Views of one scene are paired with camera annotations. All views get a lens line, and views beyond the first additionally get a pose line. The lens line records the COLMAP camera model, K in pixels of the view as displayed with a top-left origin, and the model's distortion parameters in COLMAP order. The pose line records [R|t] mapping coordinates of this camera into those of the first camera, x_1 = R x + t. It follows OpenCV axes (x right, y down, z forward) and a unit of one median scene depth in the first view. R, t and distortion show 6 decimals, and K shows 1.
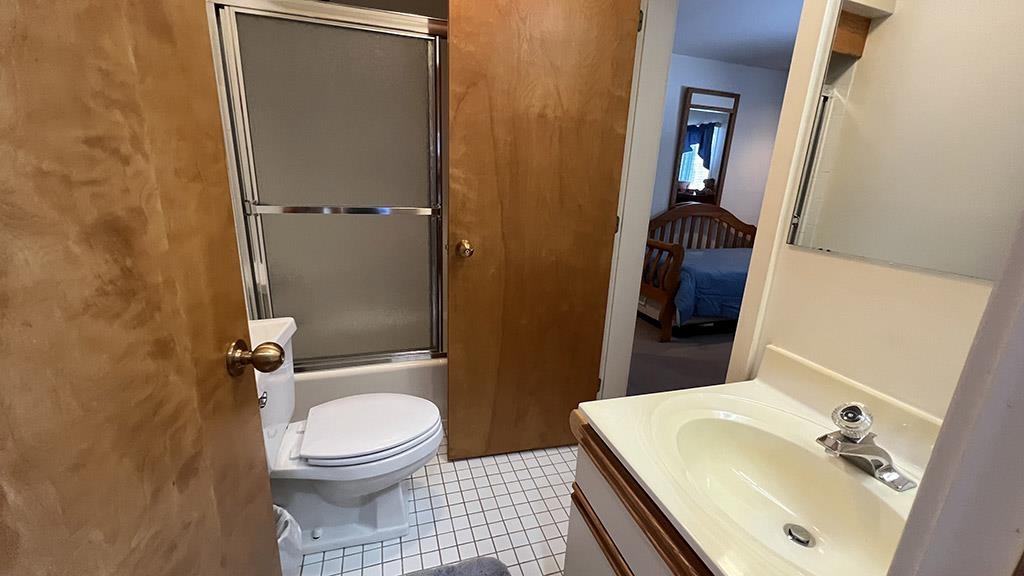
lens RADIAL K [[410.8, 0, 512.0], [0, 410.8, 288.0], [0, 0, 1]] dist [-0.001028, 0.000043]
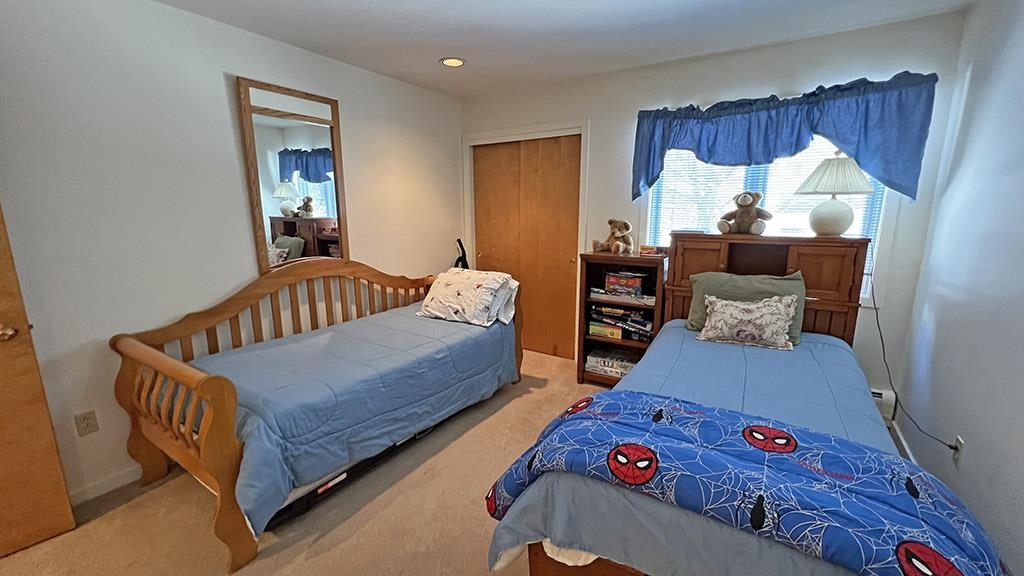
lens RADIAL K [[410.8, 0, 512.0], [0, 410.8, 288.0], [0, 0, 1]] dist [-0.001028, 0.000043]
pose [[0.772512, -0.174659, 0.610508, 0.300056], [0.217664, 0.976016, 0.003802, -0.096686], [-0.596530, 0.129949, 0.792001, 0.307196]]
